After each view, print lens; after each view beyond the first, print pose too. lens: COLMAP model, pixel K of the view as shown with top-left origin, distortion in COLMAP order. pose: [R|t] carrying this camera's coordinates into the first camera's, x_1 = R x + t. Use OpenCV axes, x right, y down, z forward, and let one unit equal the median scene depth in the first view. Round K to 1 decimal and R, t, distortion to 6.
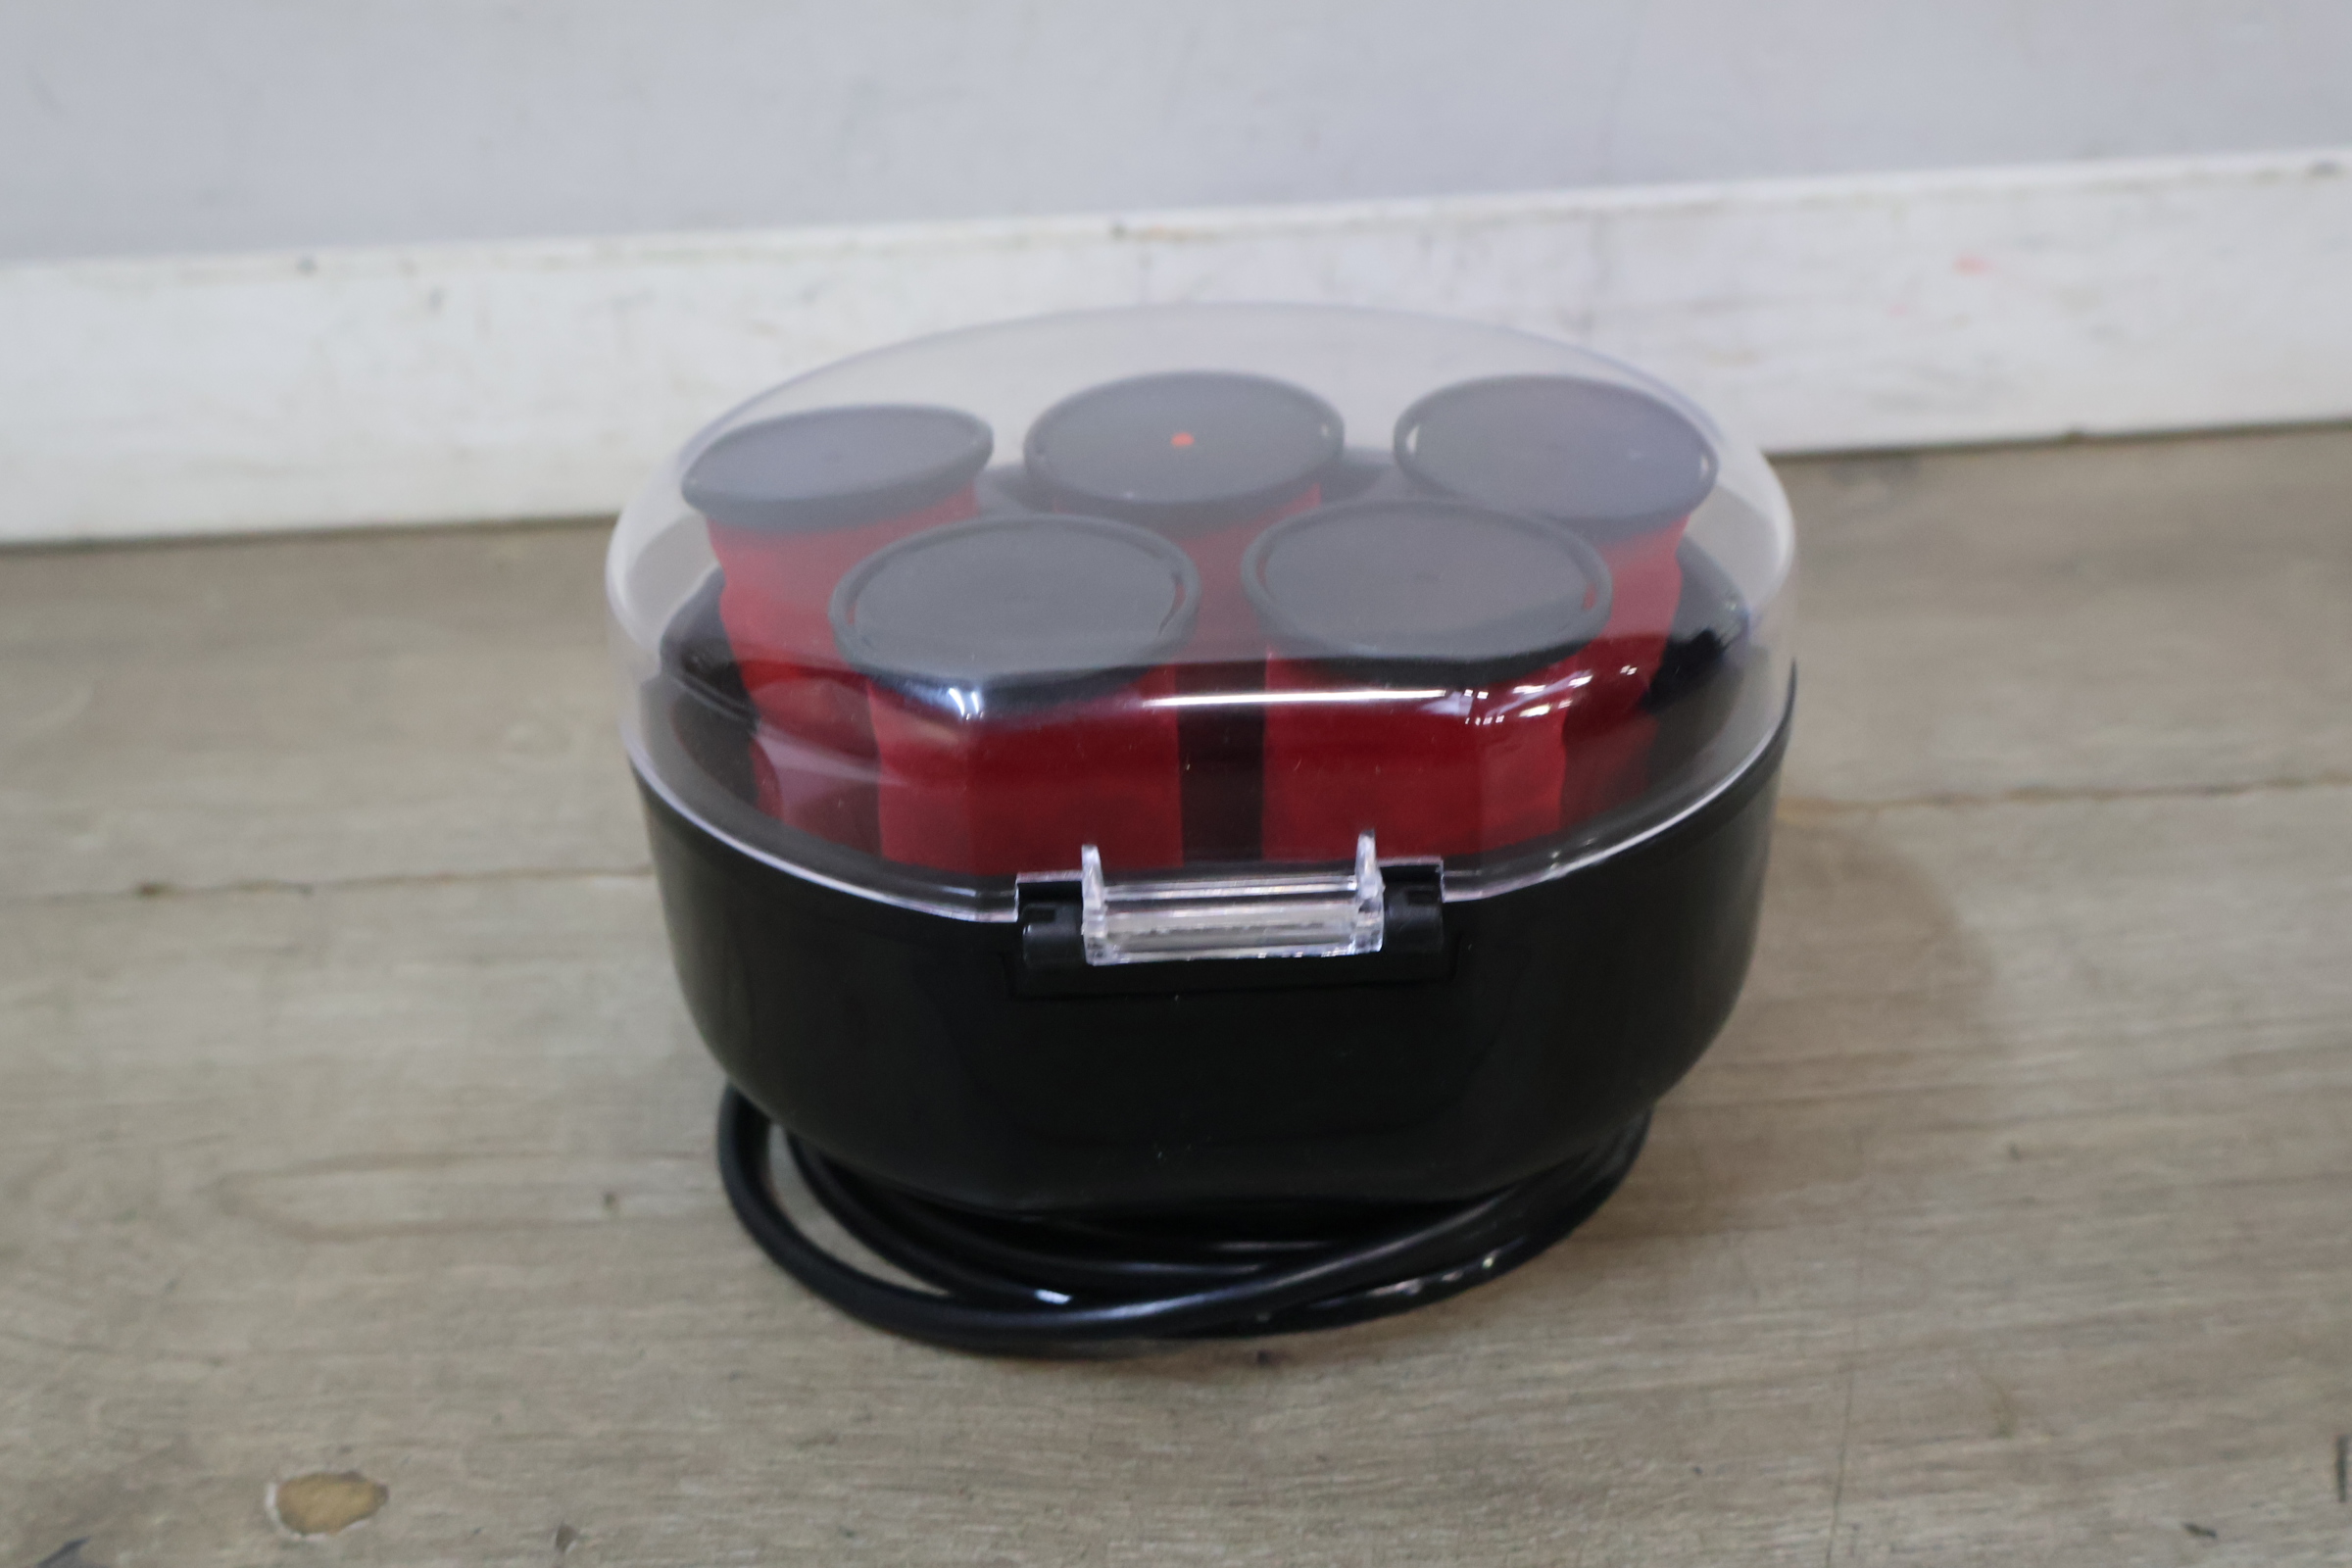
lens RADIAL K [[2282.6, 0, 1167.7], [0, 2282.6, 792.2], [0, 0, 1]] dist [0.017769, 0.000000]
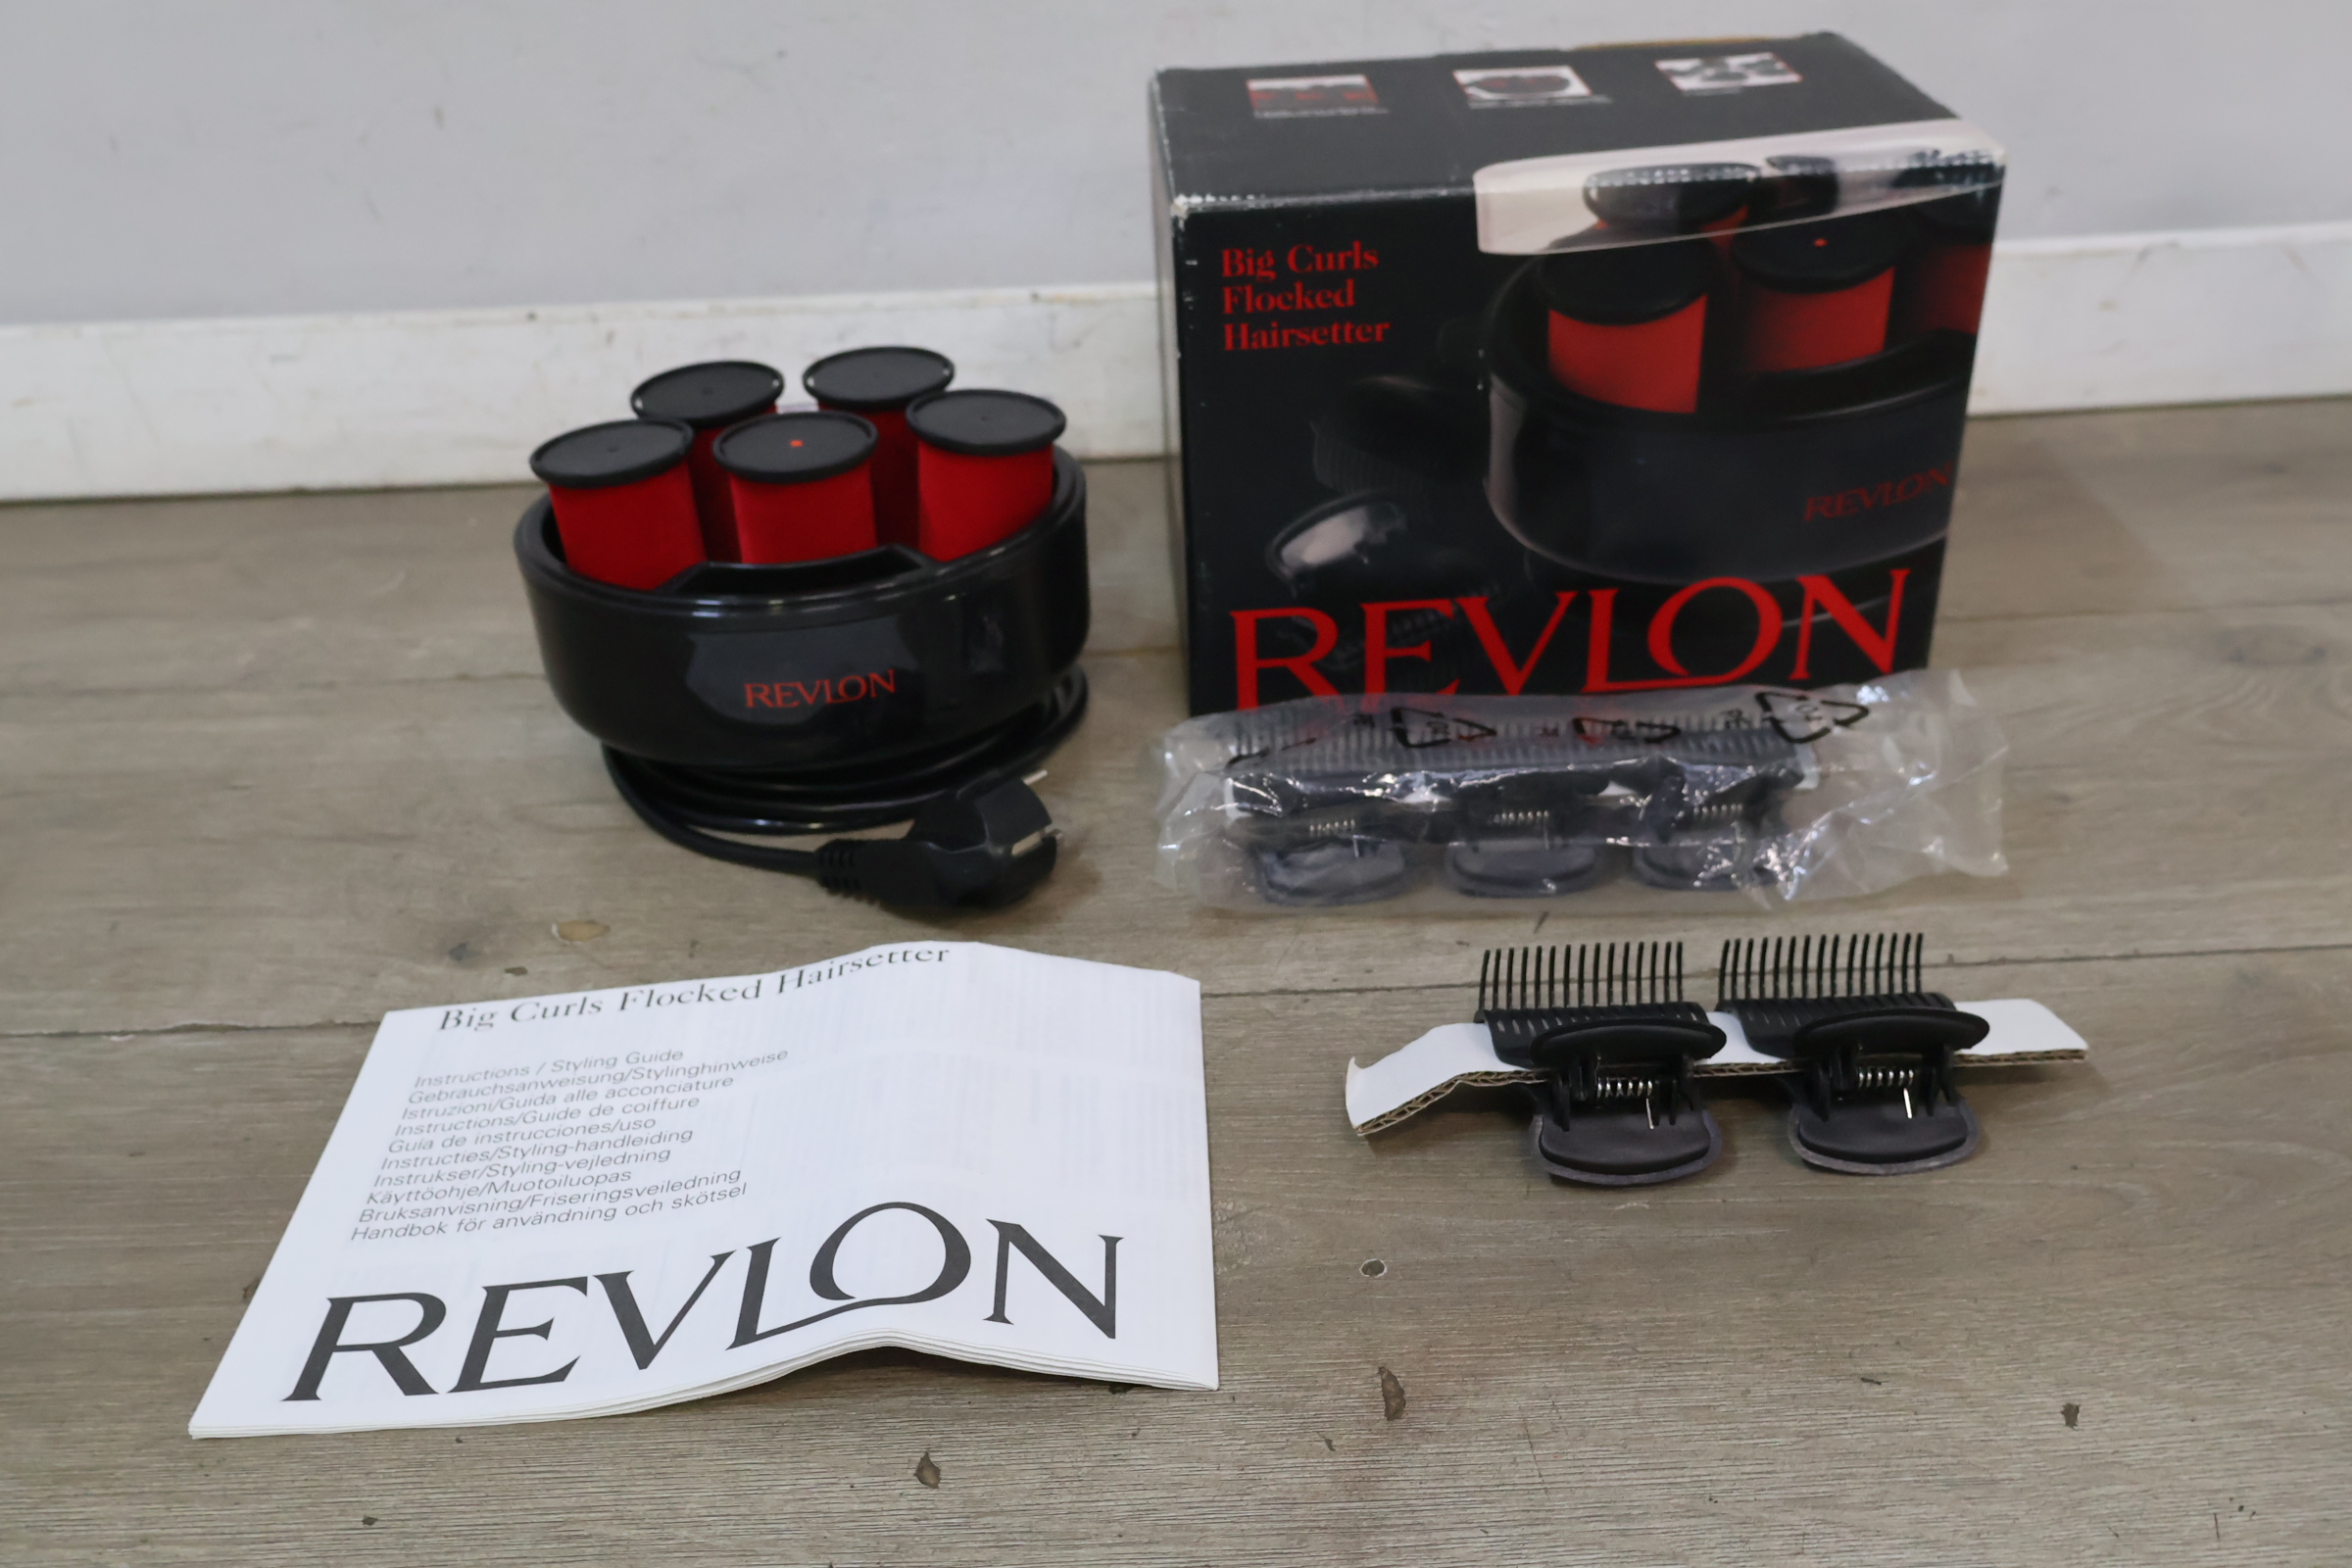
lens RADIAL K [[2165.8, 0, 1171.9], [0, 2165.8, 778.0], [0, 0, 1]] dist [-0.002651, 0.000000]
pose [[0.999588, 0.013169, -0.025522, 0.185317], [-0.013111, 0.999911, 0.002452, 0.134963], [0.025552, -0.002117, 0.999671, -0.808957]]
